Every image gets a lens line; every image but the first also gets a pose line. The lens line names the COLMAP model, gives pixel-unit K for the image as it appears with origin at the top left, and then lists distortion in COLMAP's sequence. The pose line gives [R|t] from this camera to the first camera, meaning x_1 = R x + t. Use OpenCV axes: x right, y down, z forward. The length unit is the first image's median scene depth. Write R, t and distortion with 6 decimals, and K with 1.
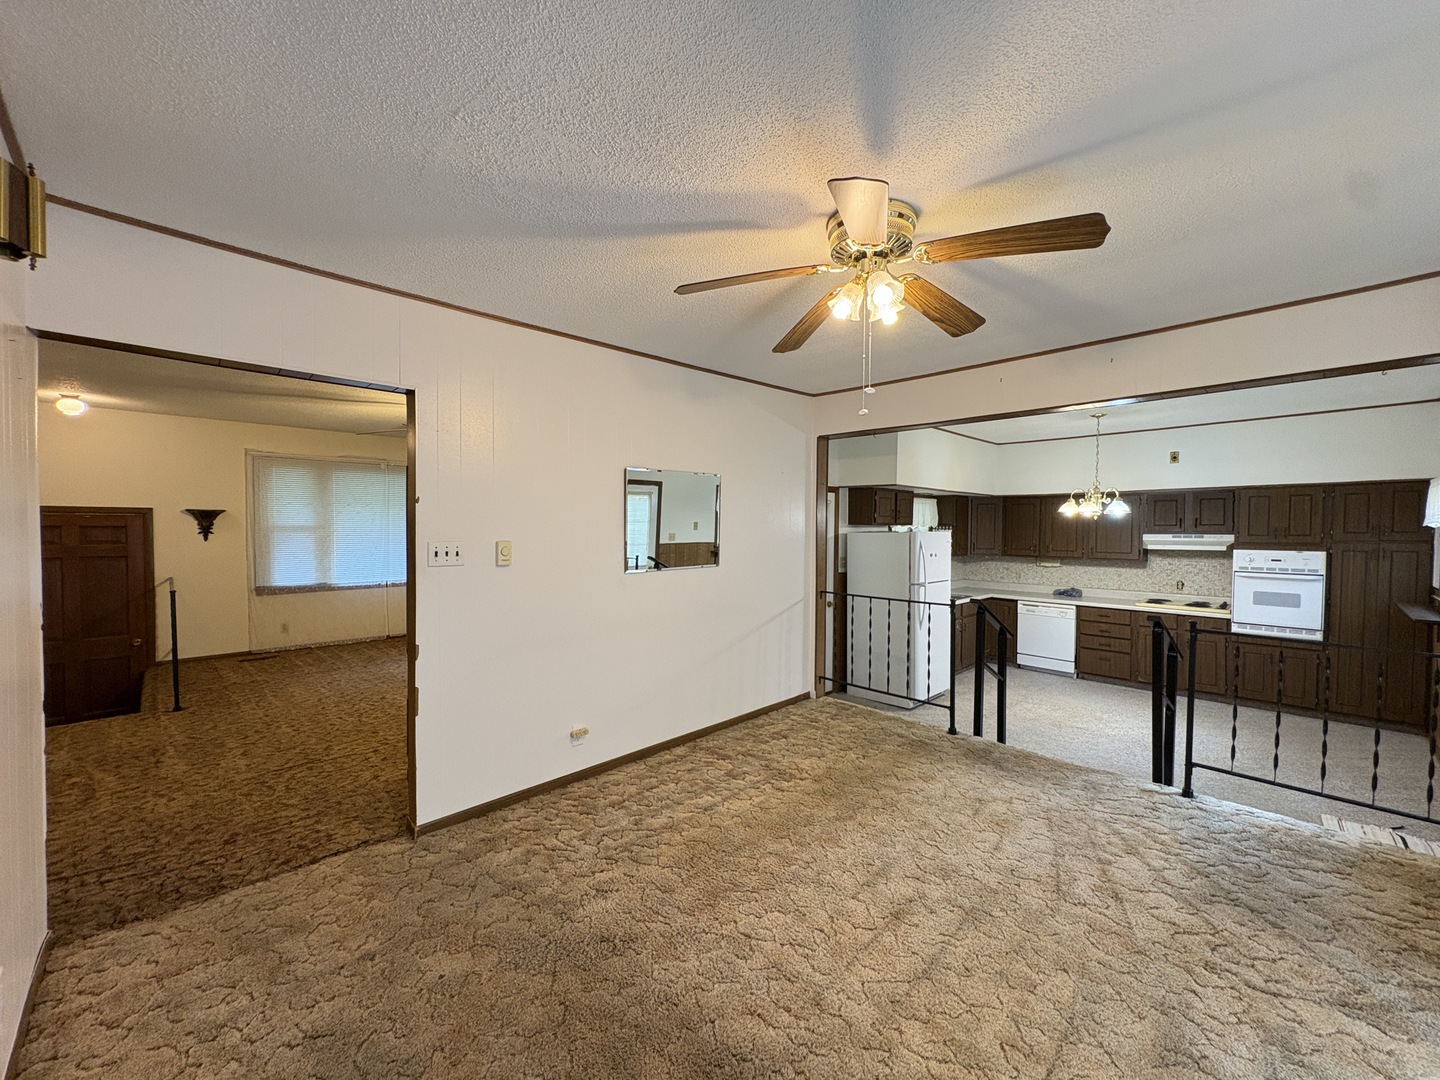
lens RADIAL K [[572.9, 0, 718.8], [0, 572.9, 541.1], [0, 0, 1]] dist [0.000007, 0.000028]
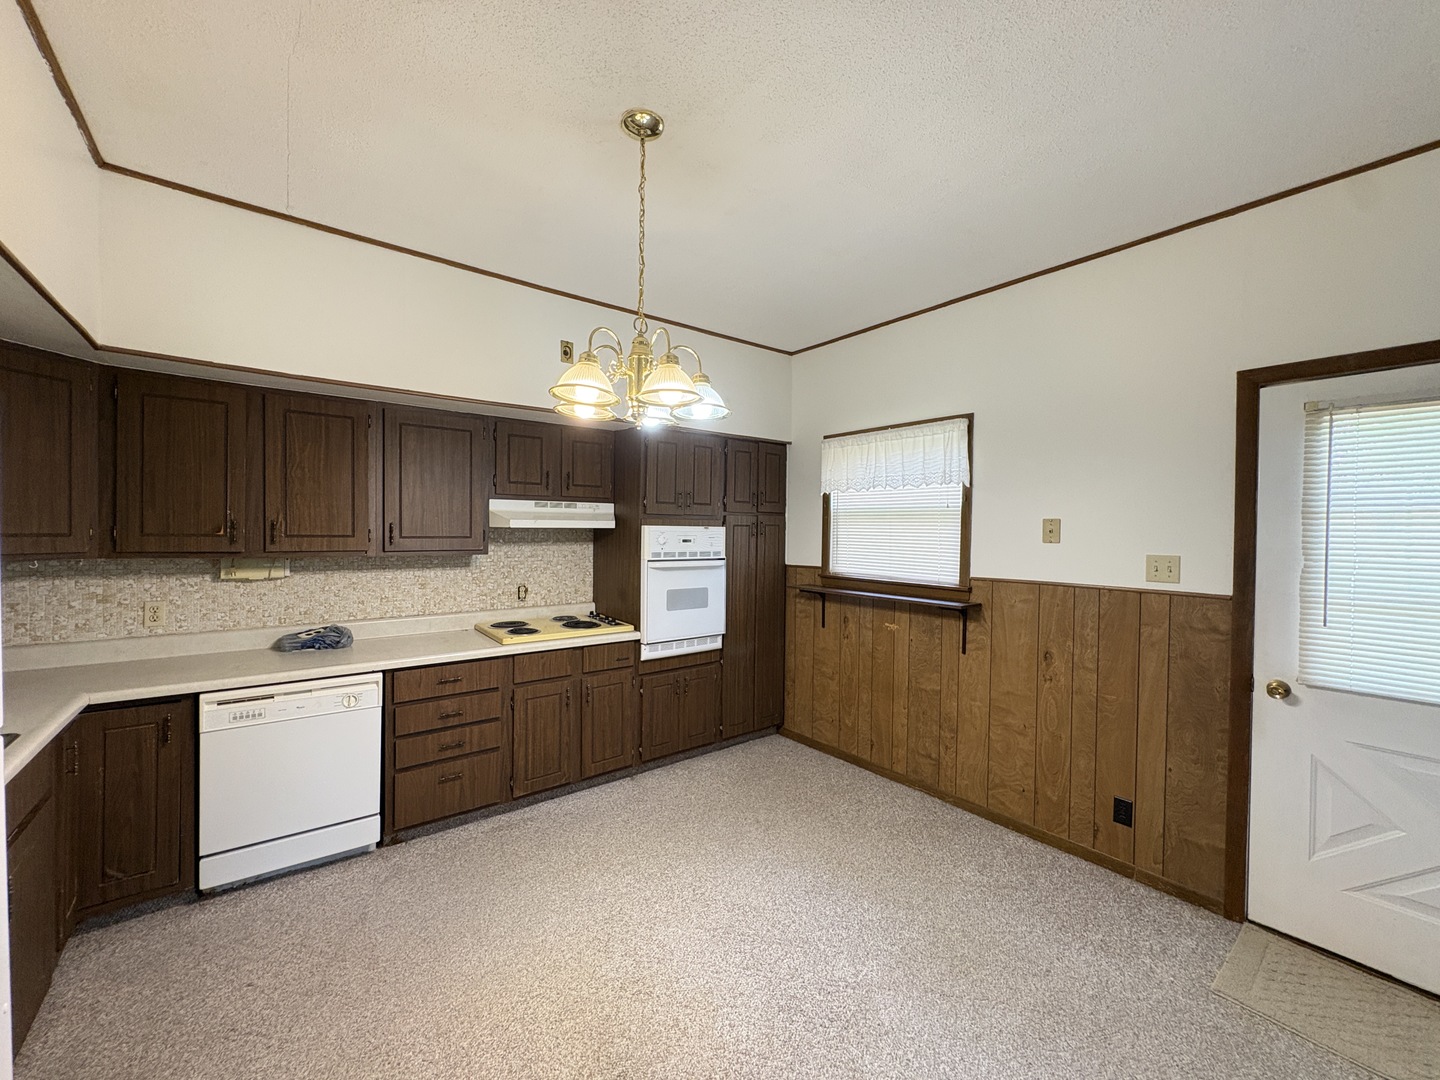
lens RADIAL K [[572.9, 0, 719.7], [0, 572.9, 541.2], [0, 0, 1]] dist [0.000007, 0.000028]
pose [[0.100768, -0.018944, 0.994730, 0.314730], [0.015745, 0.999724, 0.017444, 0.023587], [-0.994785, 0.013904, 0.101038, 0.902930]]
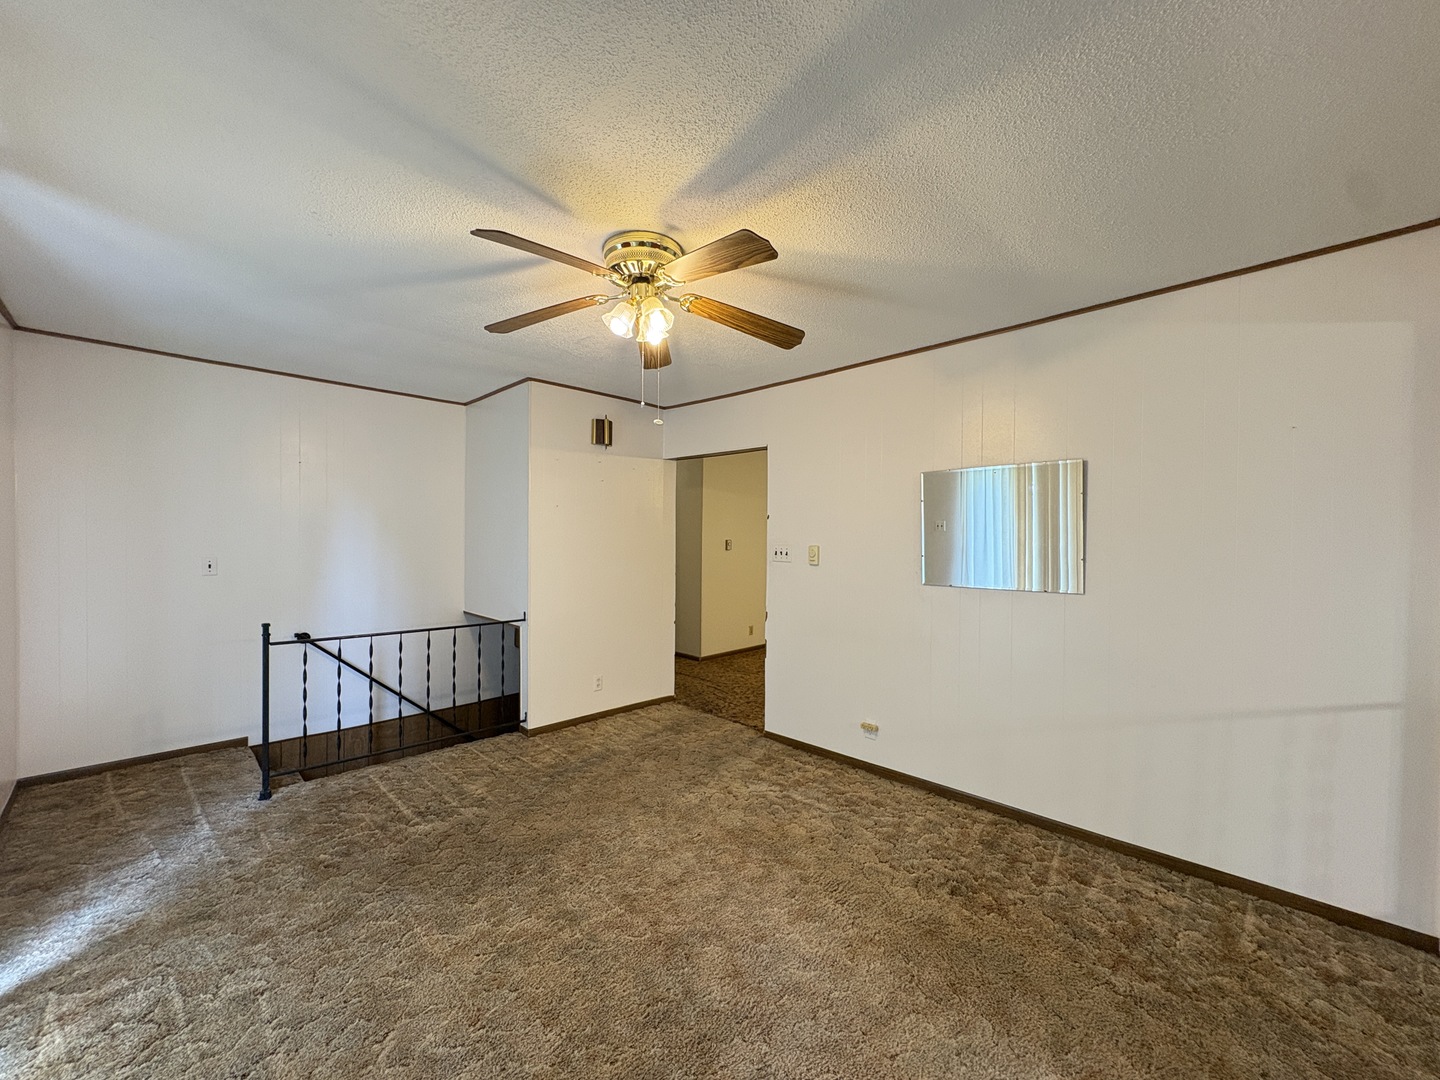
lens RADIAL K [[572.9, 0, 722.3], [0, 572.9, 537.2], [0, 0, 1]] dist [0.000007, 0.000028]
pose [[0.020872, 0.000025, -0.999782, 0.495300], [-0.036752, 0.999324, -0.000742, -0.006025], [0.999106, 0.036760, 0.020859, 0.413499]]
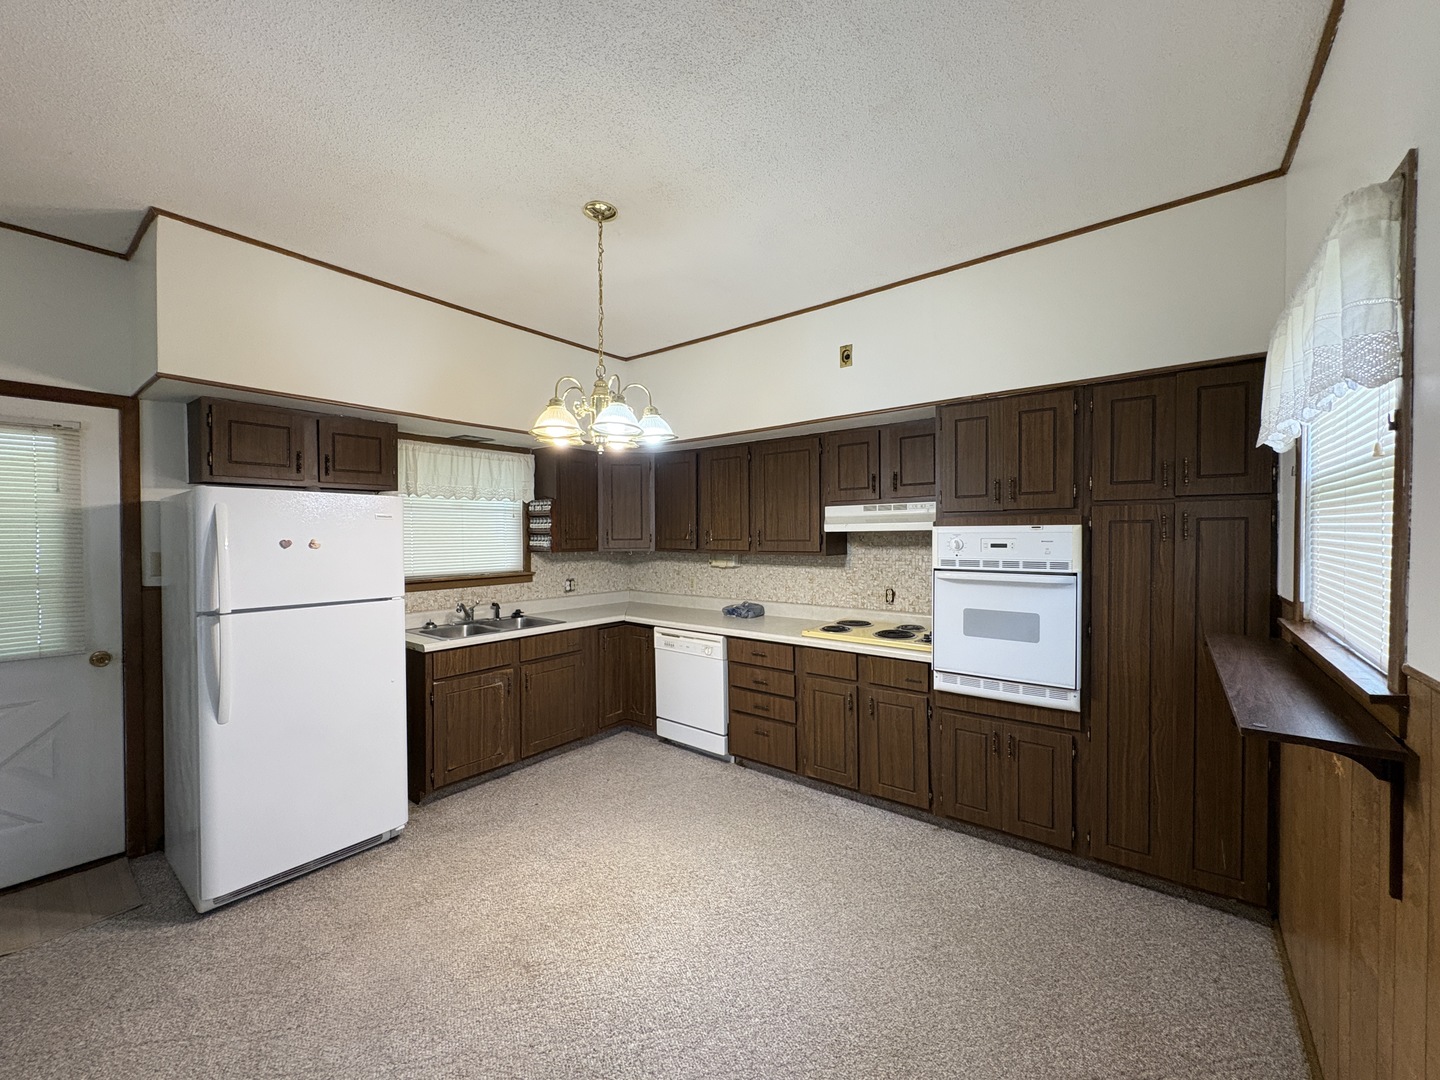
lens RADIAL K [[572.9, 0, 720.0], [0, 572.9, 541.5], [0, 0, 1]] dist [0.000007, 0.000028]
pose [[0.990459, -0.011030, 0.137363, 0.675780], [0.012715, 0.999854, -0.011399, 0.033219], [-0.137218, 0.013037, 0.990455, 0.552112]]
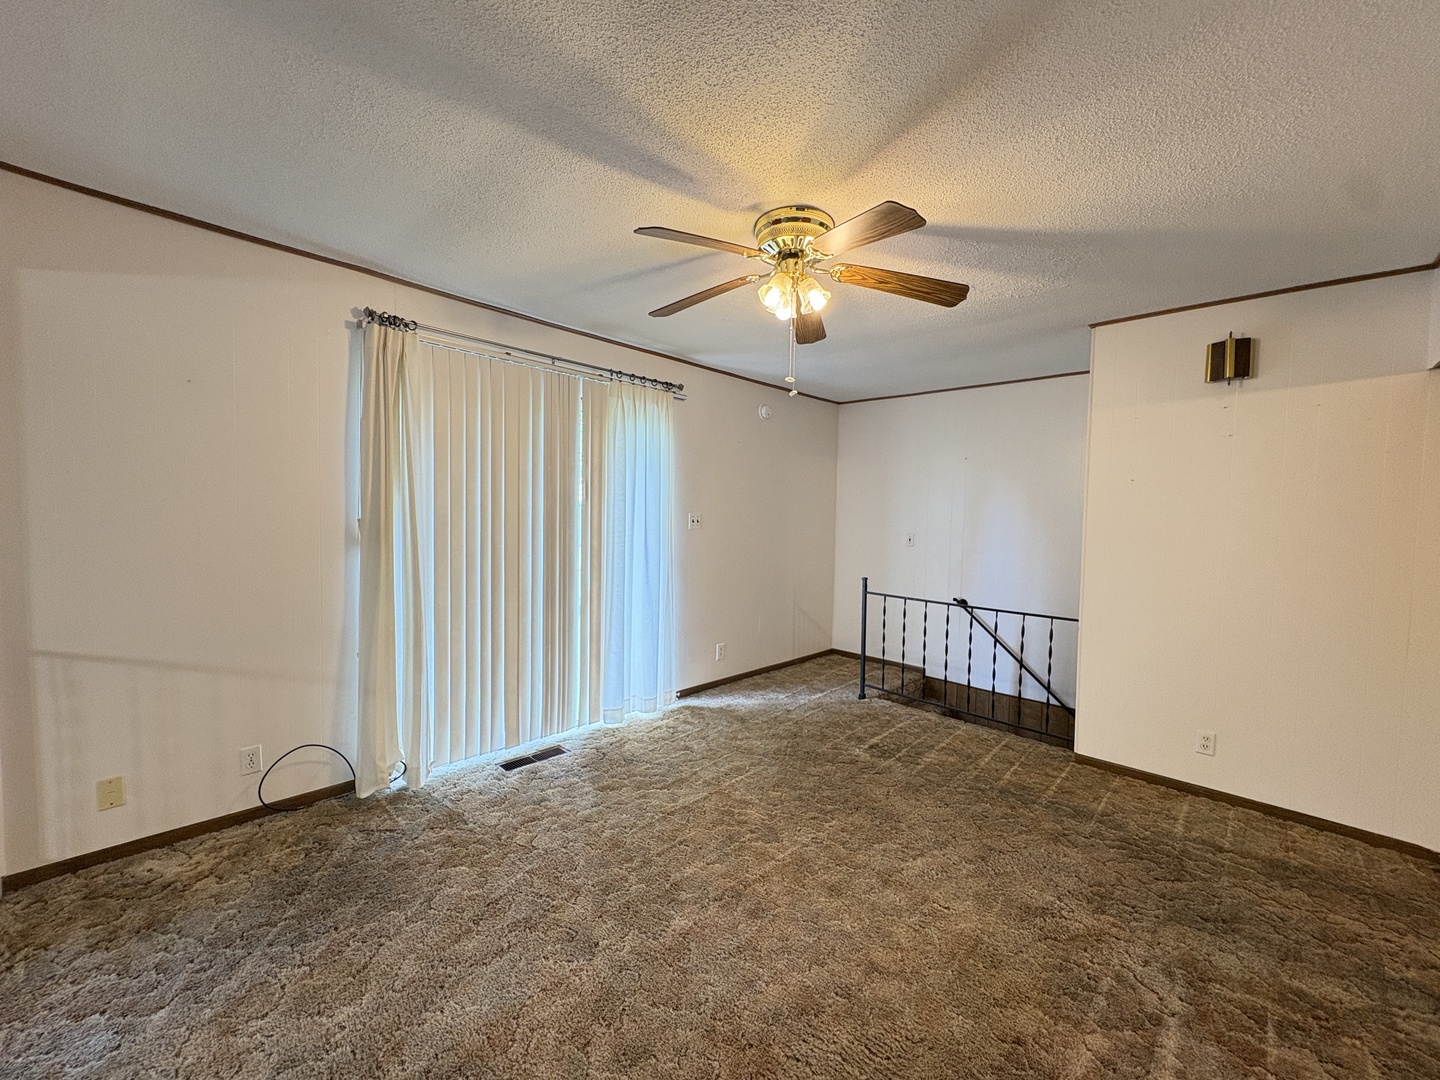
lens RADIAL K [[572.9, 0, 719.0], [0, 572.9, 540.4], [0, 0, 1]] dist [0.000007, 0.000028]
pose [[-0.999148, -0.024122, -0.033500, 0.156658], [-0.026491, 0.997041, 0.072168, -0.010613], [0.031660, 0.072994, -0.996830, 0.774280]]
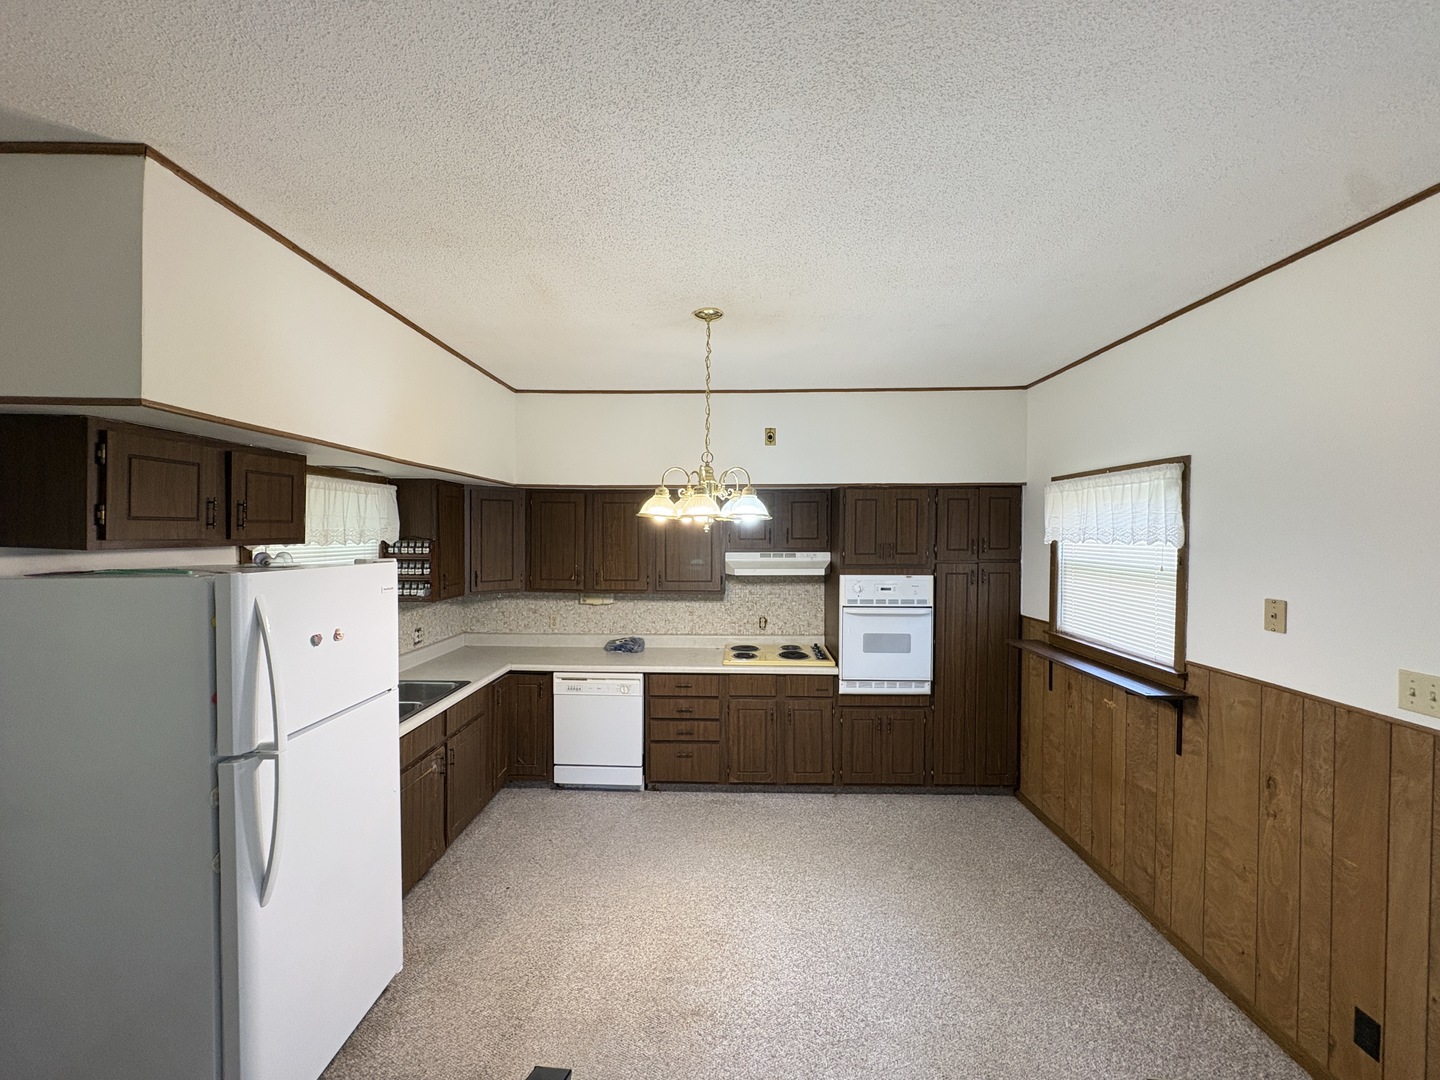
lens RADIAL K [[572.9, 0, 719.2], [0, 572.9, 541.8], [0, 0, 1]] dist [0.000007, 0.000028]
pose [[0.711409, -0.012433, 0.702668, 0.323448], [0.017403, 0.999849, 0.000071, -0.029234], [-0.702563, 0.012178, 0.711518, 0.641218]]
